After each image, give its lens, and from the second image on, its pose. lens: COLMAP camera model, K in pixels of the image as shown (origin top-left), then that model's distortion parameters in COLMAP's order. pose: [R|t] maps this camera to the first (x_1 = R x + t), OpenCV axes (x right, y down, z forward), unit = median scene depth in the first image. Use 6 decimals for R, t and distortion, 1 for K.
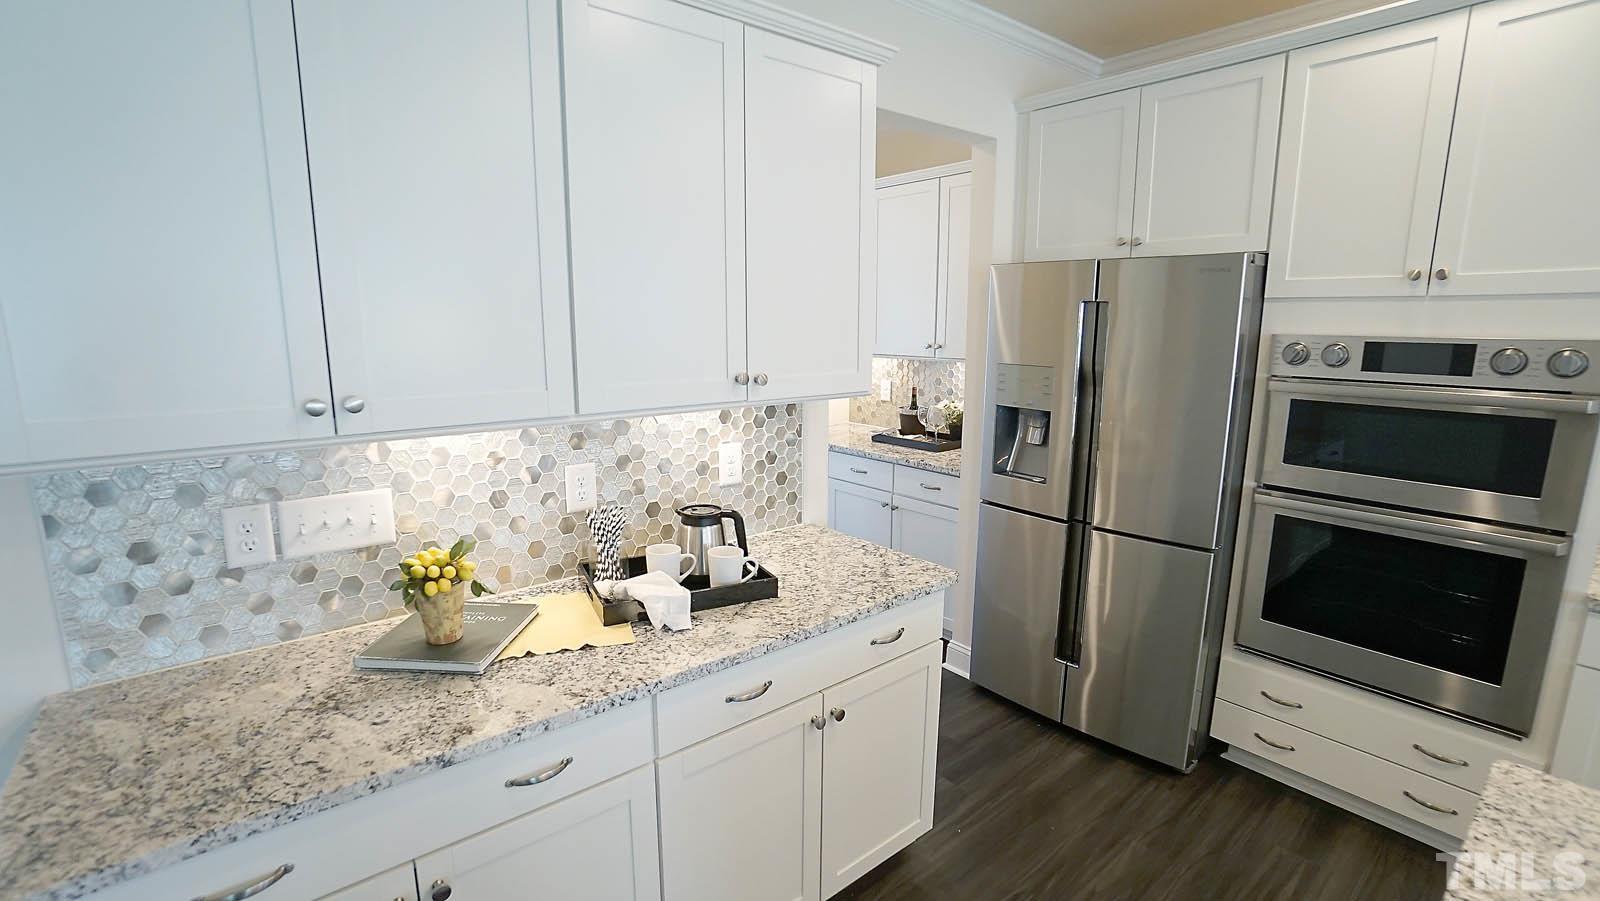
lens RADIAL K [[712.4, 0, 784.7], [0, 712.4, 450.3], [0, 0, 1]] dist [-0.057679, 0.021896]
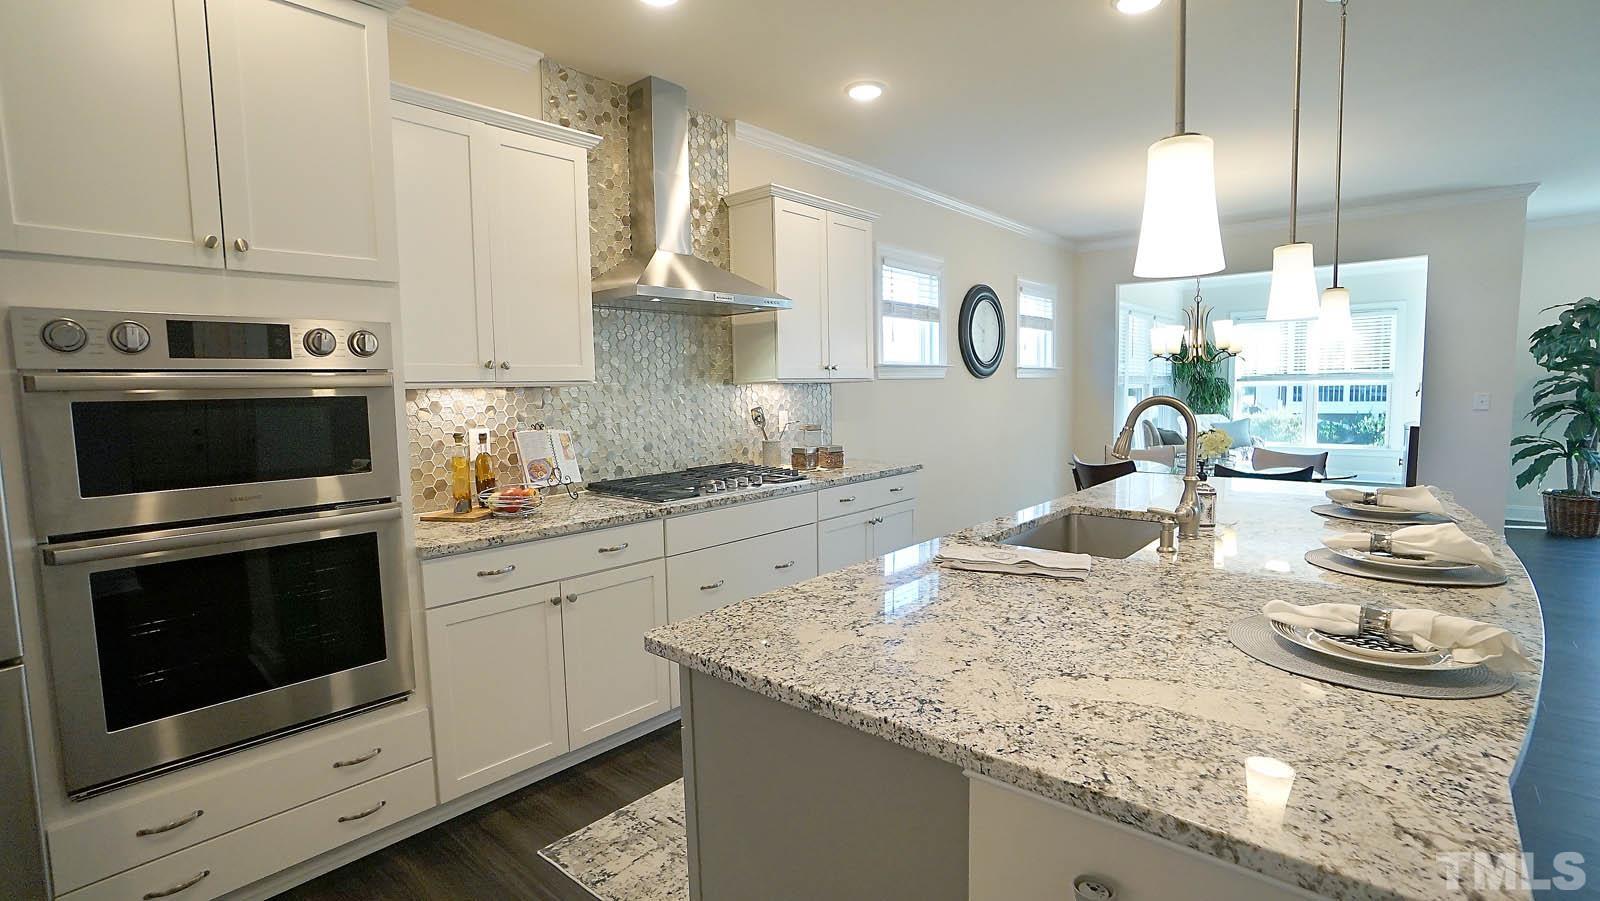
lens RADIAL K [[743.7, 0, 790.7], [0, 743.7, 452.6], [0, 0, 1]] dist [-0.062589, 0.030352]
pose [[-0.162871, -0.081869, 0.983245, -0.098948], [0.201474, 0.972794, 0.114372, 0.040274], [-0.965858, 0.216726, -0.141945, 0.483650]]
